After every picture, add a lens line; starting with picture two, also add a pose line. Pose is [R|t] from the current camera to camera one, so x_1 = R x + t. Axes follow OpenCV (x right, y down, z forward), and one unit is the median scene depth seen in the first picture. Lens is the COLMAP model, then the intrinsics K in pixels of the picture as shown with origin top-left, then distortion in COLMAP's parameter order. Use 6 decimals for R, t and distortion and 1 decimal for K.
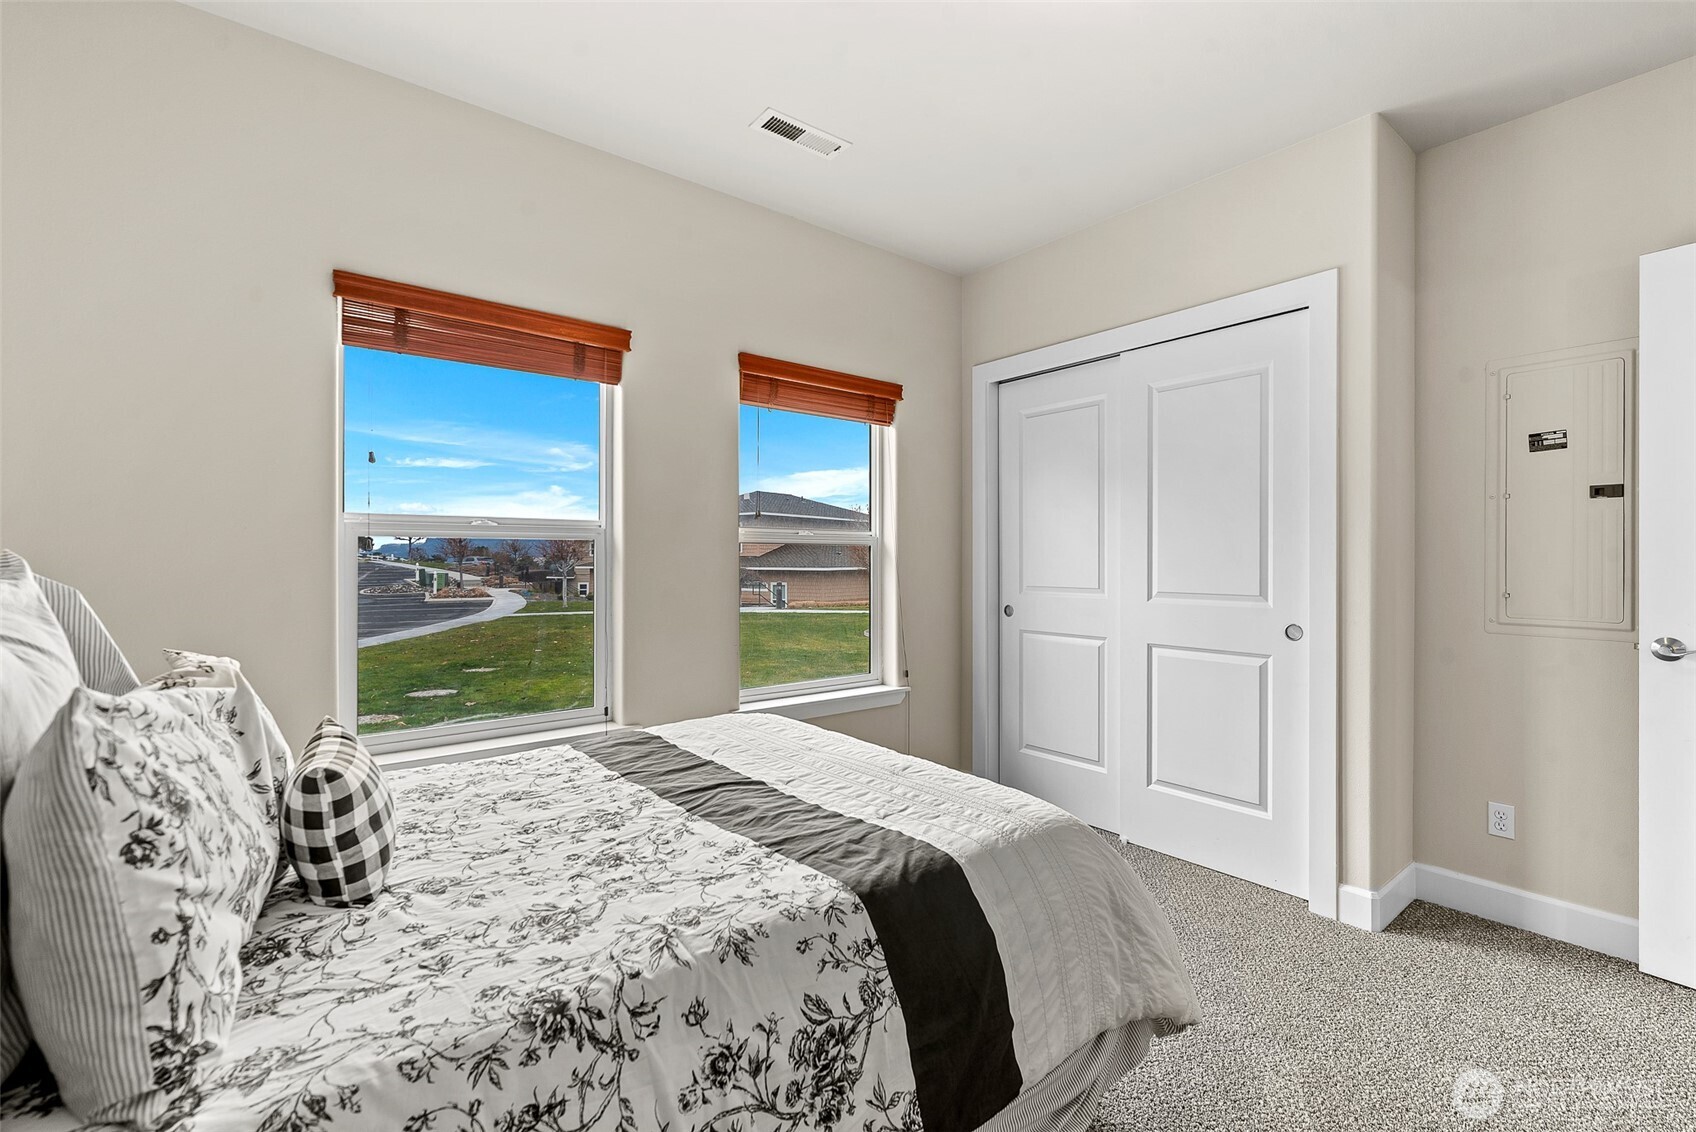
lens RADIAL K [[740.1, 0, 861.4], [0, 740.1, 570.8], [0, 0, 1]] dist [0.003325, -0.000262]
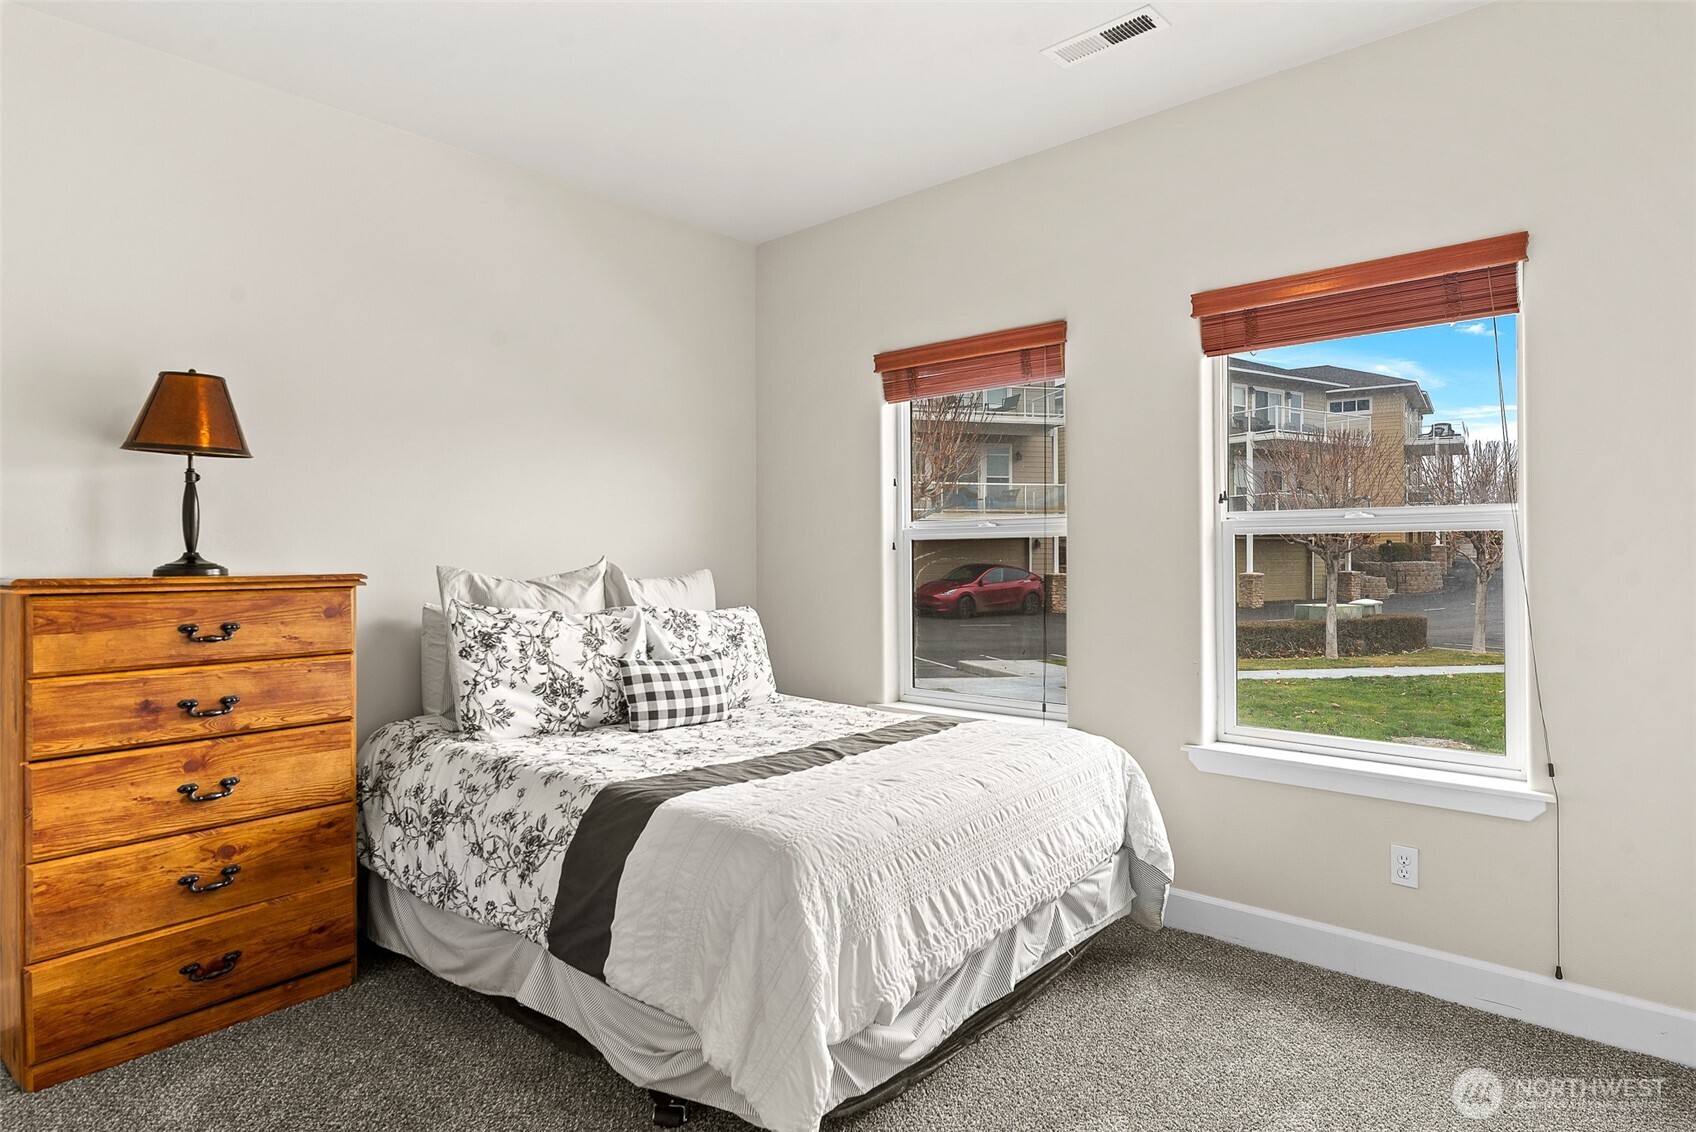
lens RADIAL K [[912.6, 0, 859.0], [0, 912.6, 569.2], [0, 0, 1]] dist [0.000713, -0.000031]
pose [[0.181847, 0.018502, -0.983153, 2.223535], [-0.007451, 0.999820, 0.017437, -0.041360], [0.983299, 0.004155, 0.181953, 1.386286]]
